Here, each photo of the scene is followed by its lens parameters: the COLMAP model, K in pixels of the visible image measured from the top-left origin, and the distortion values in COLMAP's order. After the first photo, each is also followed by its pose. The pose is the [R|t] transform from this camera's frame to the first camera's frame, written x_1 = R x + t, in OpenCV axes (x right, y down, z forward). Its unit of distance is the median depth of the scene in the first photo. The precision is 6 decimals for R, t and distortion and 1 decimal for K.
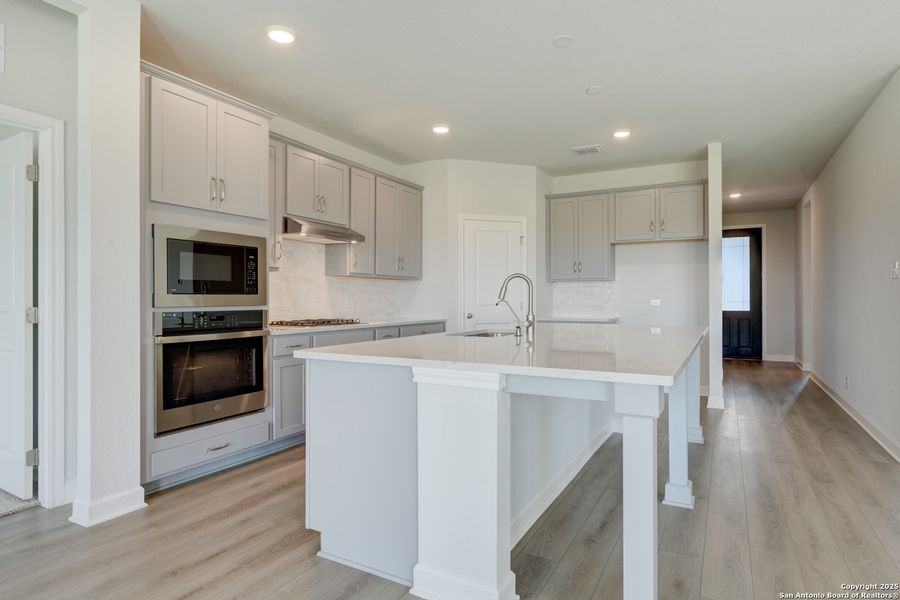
lens RADIAL K [[485.2, 0, 450.0], [0, 485.2, 300.0], [0, 0, 1]] dist [-0.001908, 0.000036]
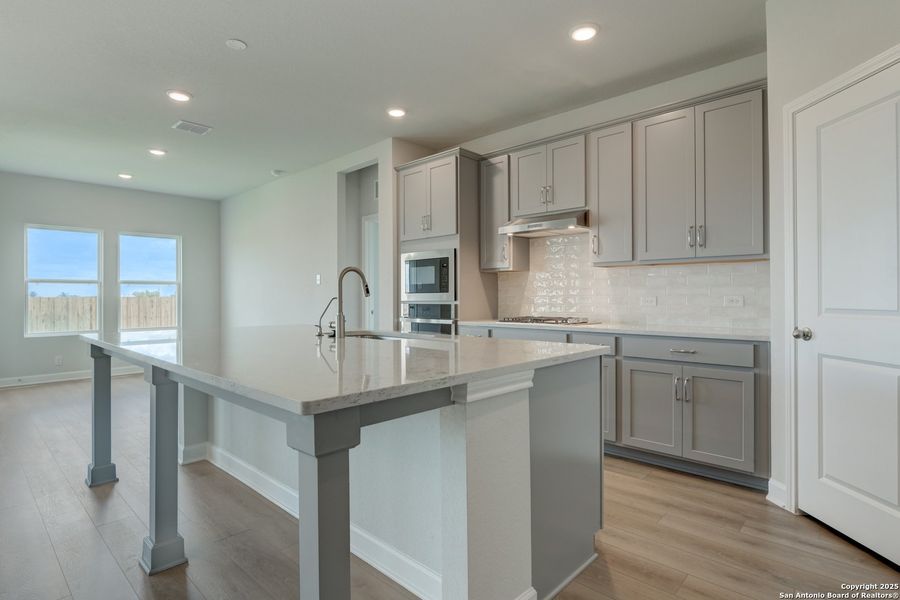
lens RADIAL K [[494.8, 0, 450.0], [0, 494.8, 300.0], [0, 0, 1]] dist [-0.003813, -0.000487]
pose [[-0.263145, 0.009481, -0.964710, 0.647342], [0.002323, 0.999955, 0.009194, -0.002460], [0.964754, 0.000178, -0.263155, 0.972504]]
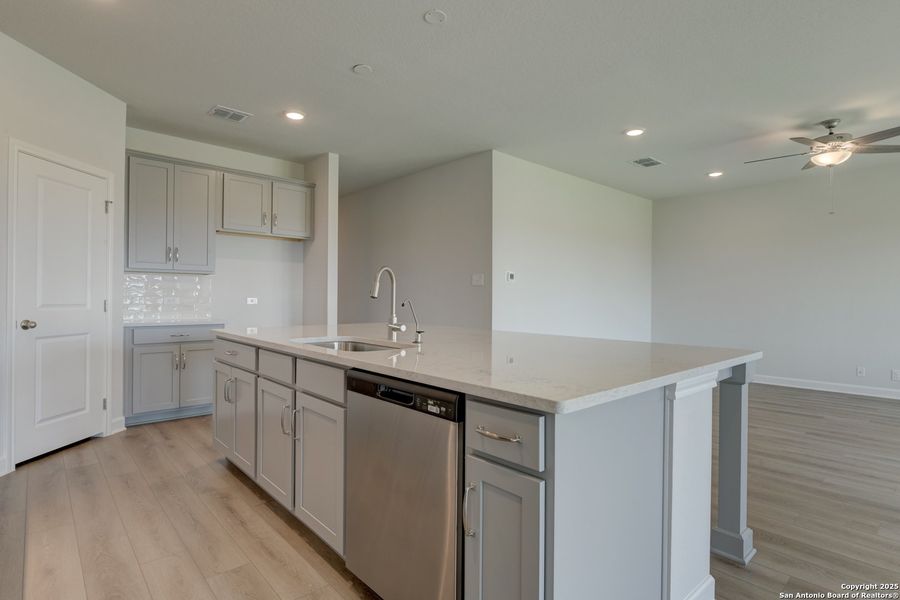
lens RADIAL K [[485.2, 0, 450.0], [0, 485.2, 300.0], [0, 0, 1]] dist [-0.001908, 0.000036]
pose [[0.309758, 0.002837, 0.950811, -0.413826], [-0.009722, 0.999953, 0.000184, -0.000878], [-0.950766, -0.009301, 0.309771, 0.434704]]
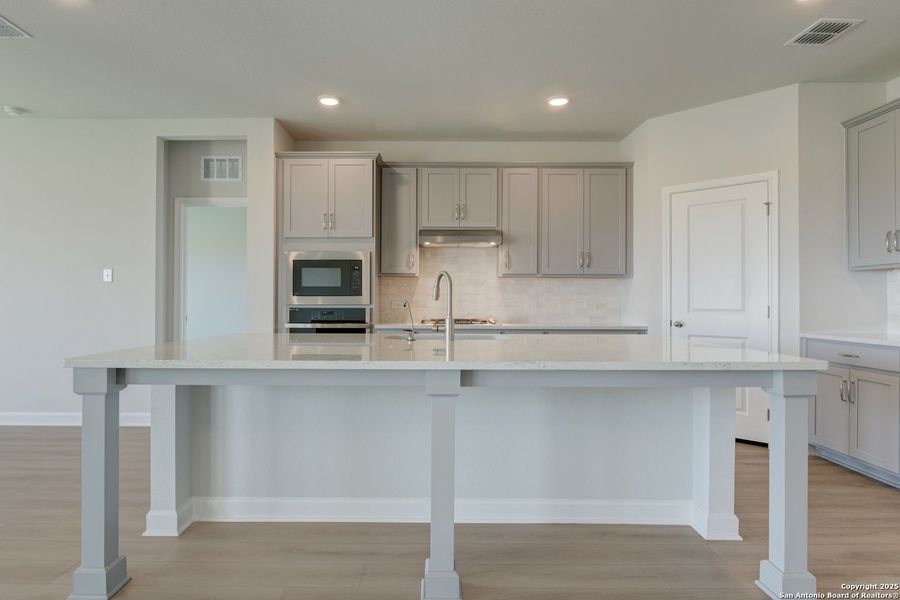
lens RADIAL K [[514.8, 0, 450.0], [0, 514.8, 300.0], [0, 0, 1]] dist [-0.002114, 0.000053]
pose [[0.486223, 0.002241, -0.873832, 0.659386], [-0.006032, 0.999981, -0.000792, -0.000935], [0.873814, 0.005657, 0.486227, 0.383804]]
